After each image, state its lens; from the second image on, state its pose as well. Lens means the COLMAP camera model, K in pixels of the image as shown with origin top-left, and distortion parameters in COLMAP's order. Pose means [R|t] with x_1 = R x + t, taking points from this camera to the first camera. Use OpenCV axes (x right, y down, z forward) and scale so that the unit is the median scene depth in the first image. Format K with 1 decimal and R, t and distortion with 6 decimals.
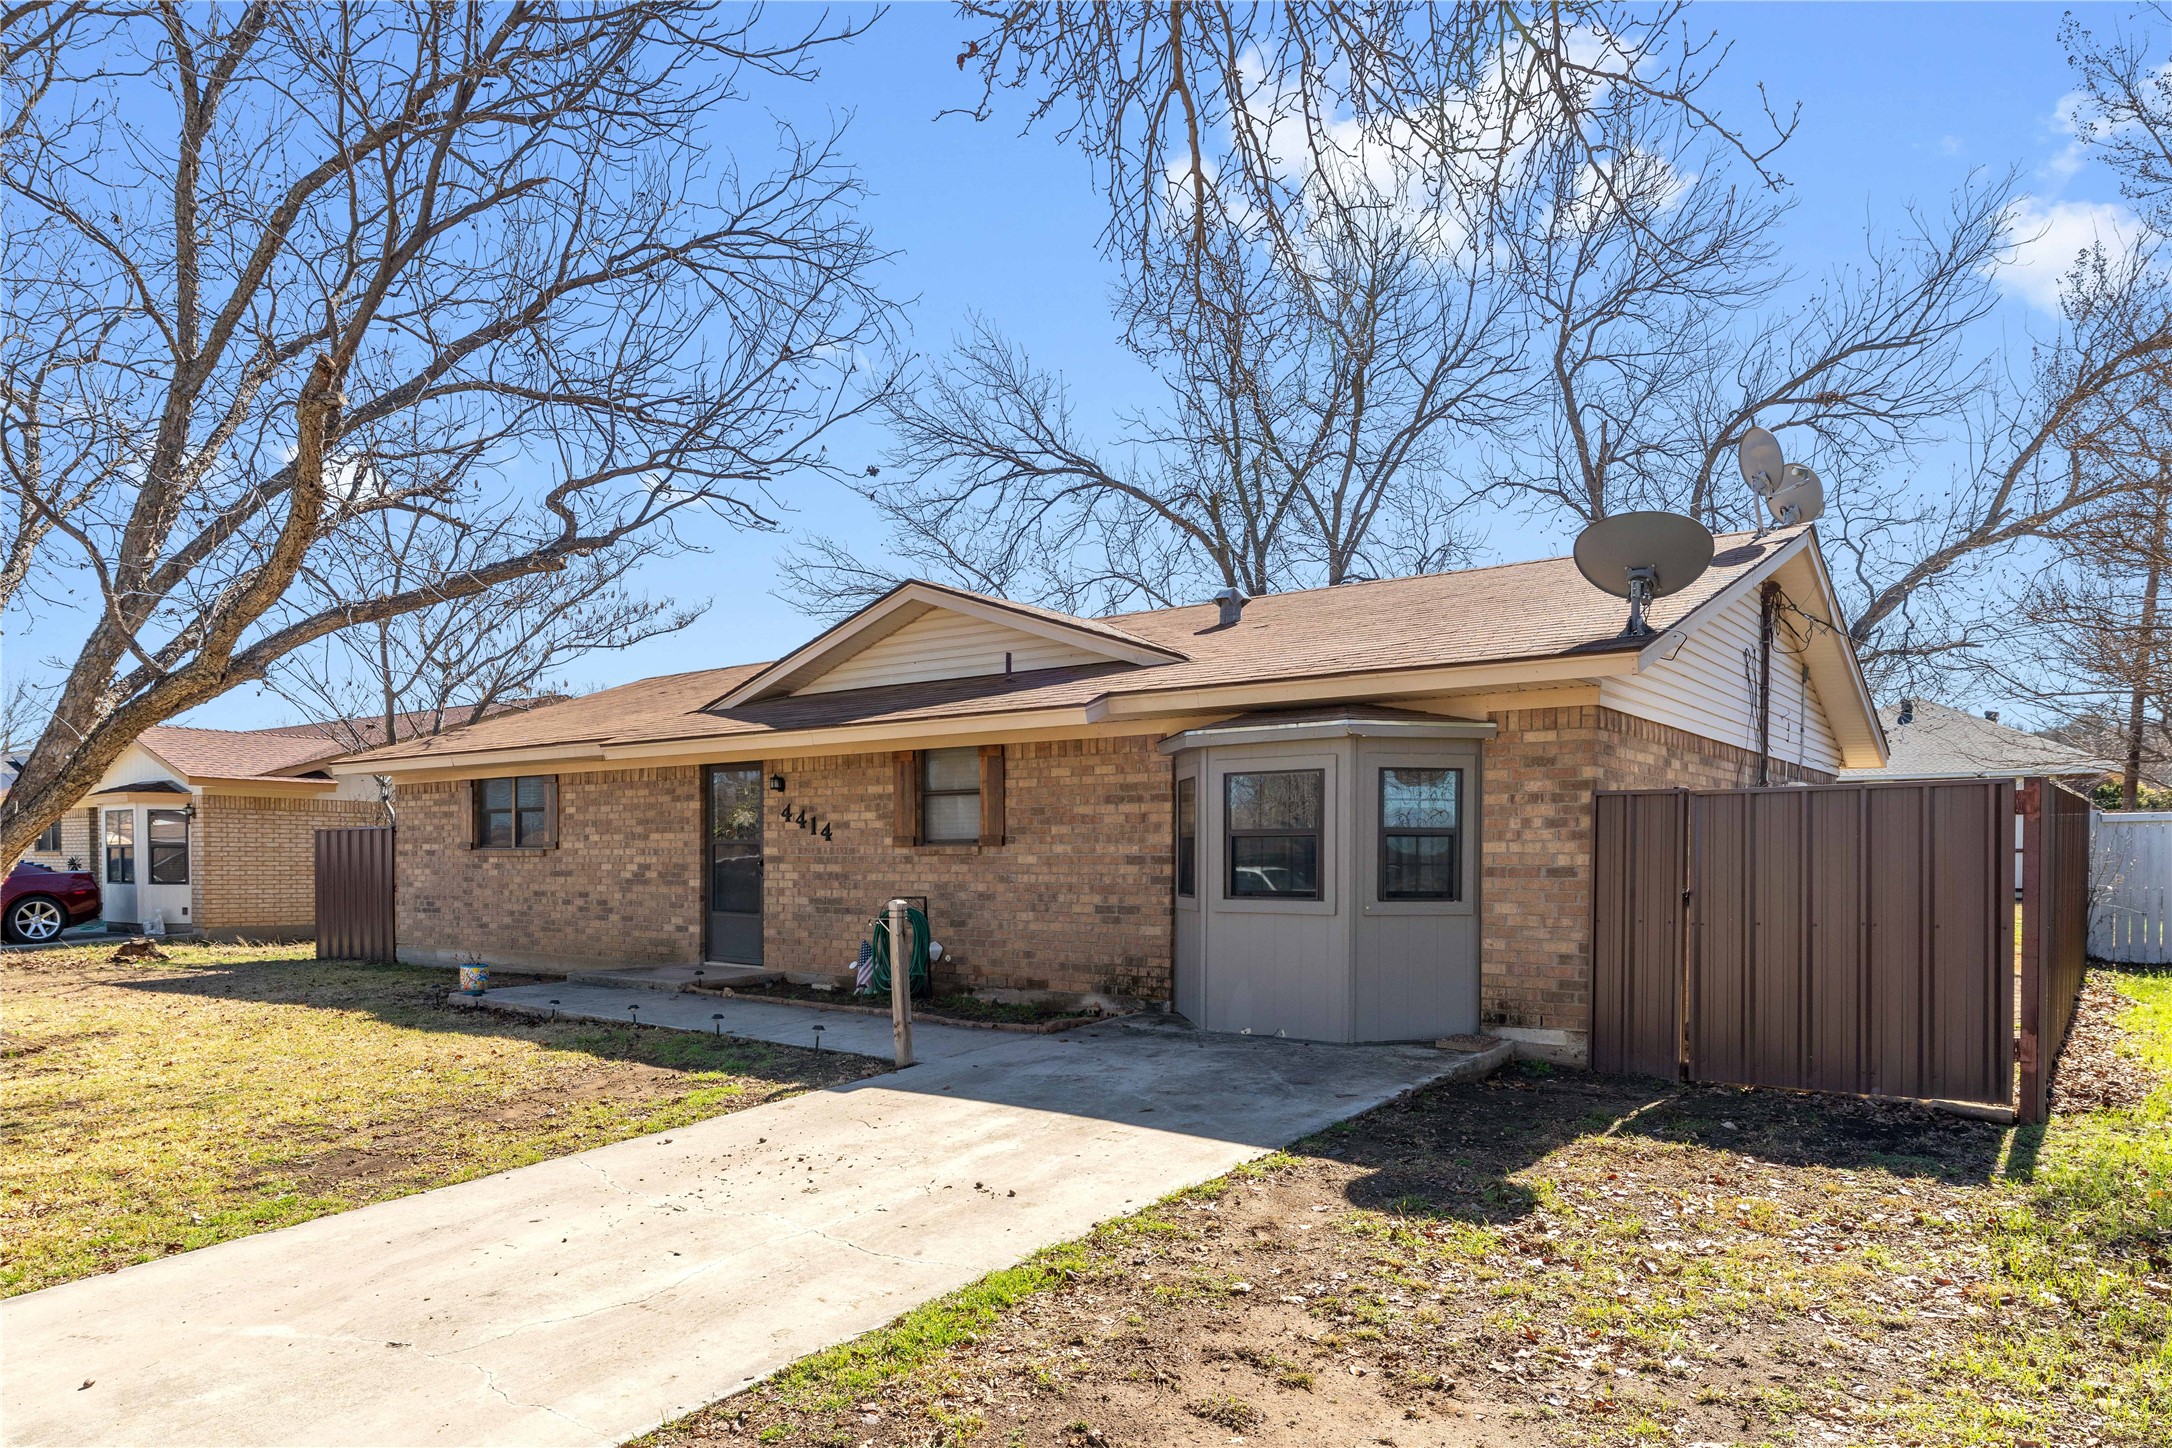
lens RADIAL K [[1364.5, 0, 1086.0], [0, 1364.5, 724.0], [0, 0, 1]] dist [0.004284, 0.000609]
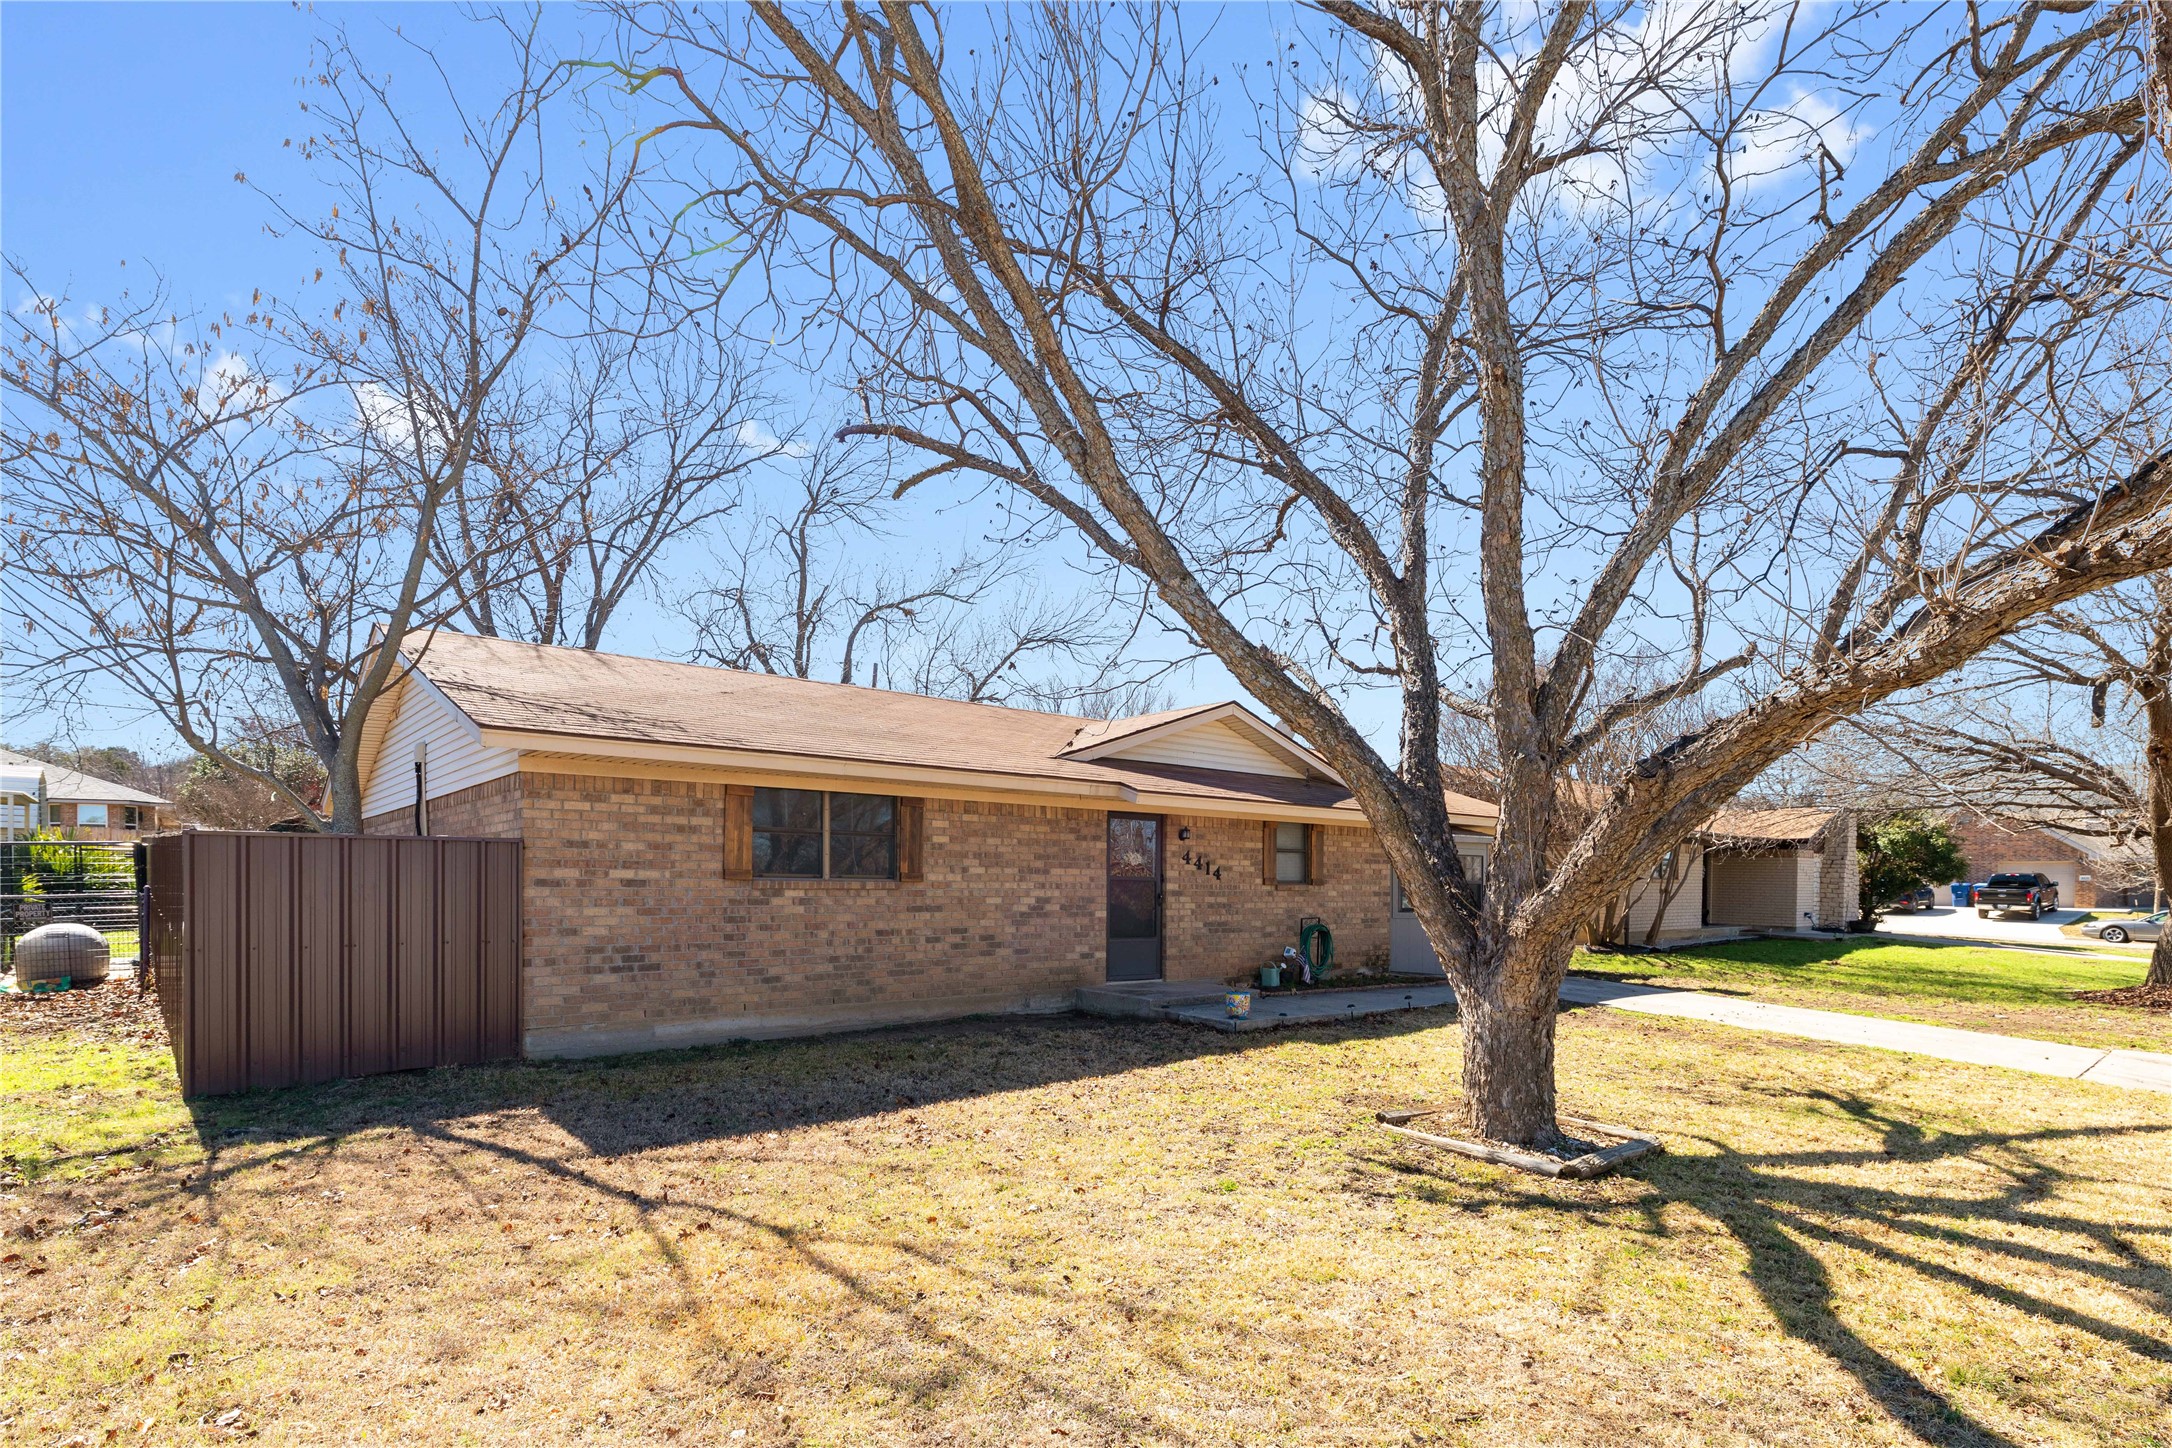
lens RADIAL K [[1095.9, 0, 1079.5], [0, 1095.9, 694.8], [0, 0, 1]] dist [-0.005072, -0.000197]
pose [[0.198036, 0.172678, 0.964865, -1.200738], [-0.099634, 0.982808, -0.155440, 0.080028], [-0.975118, -0.065350, 0.211836, 0.830134]]
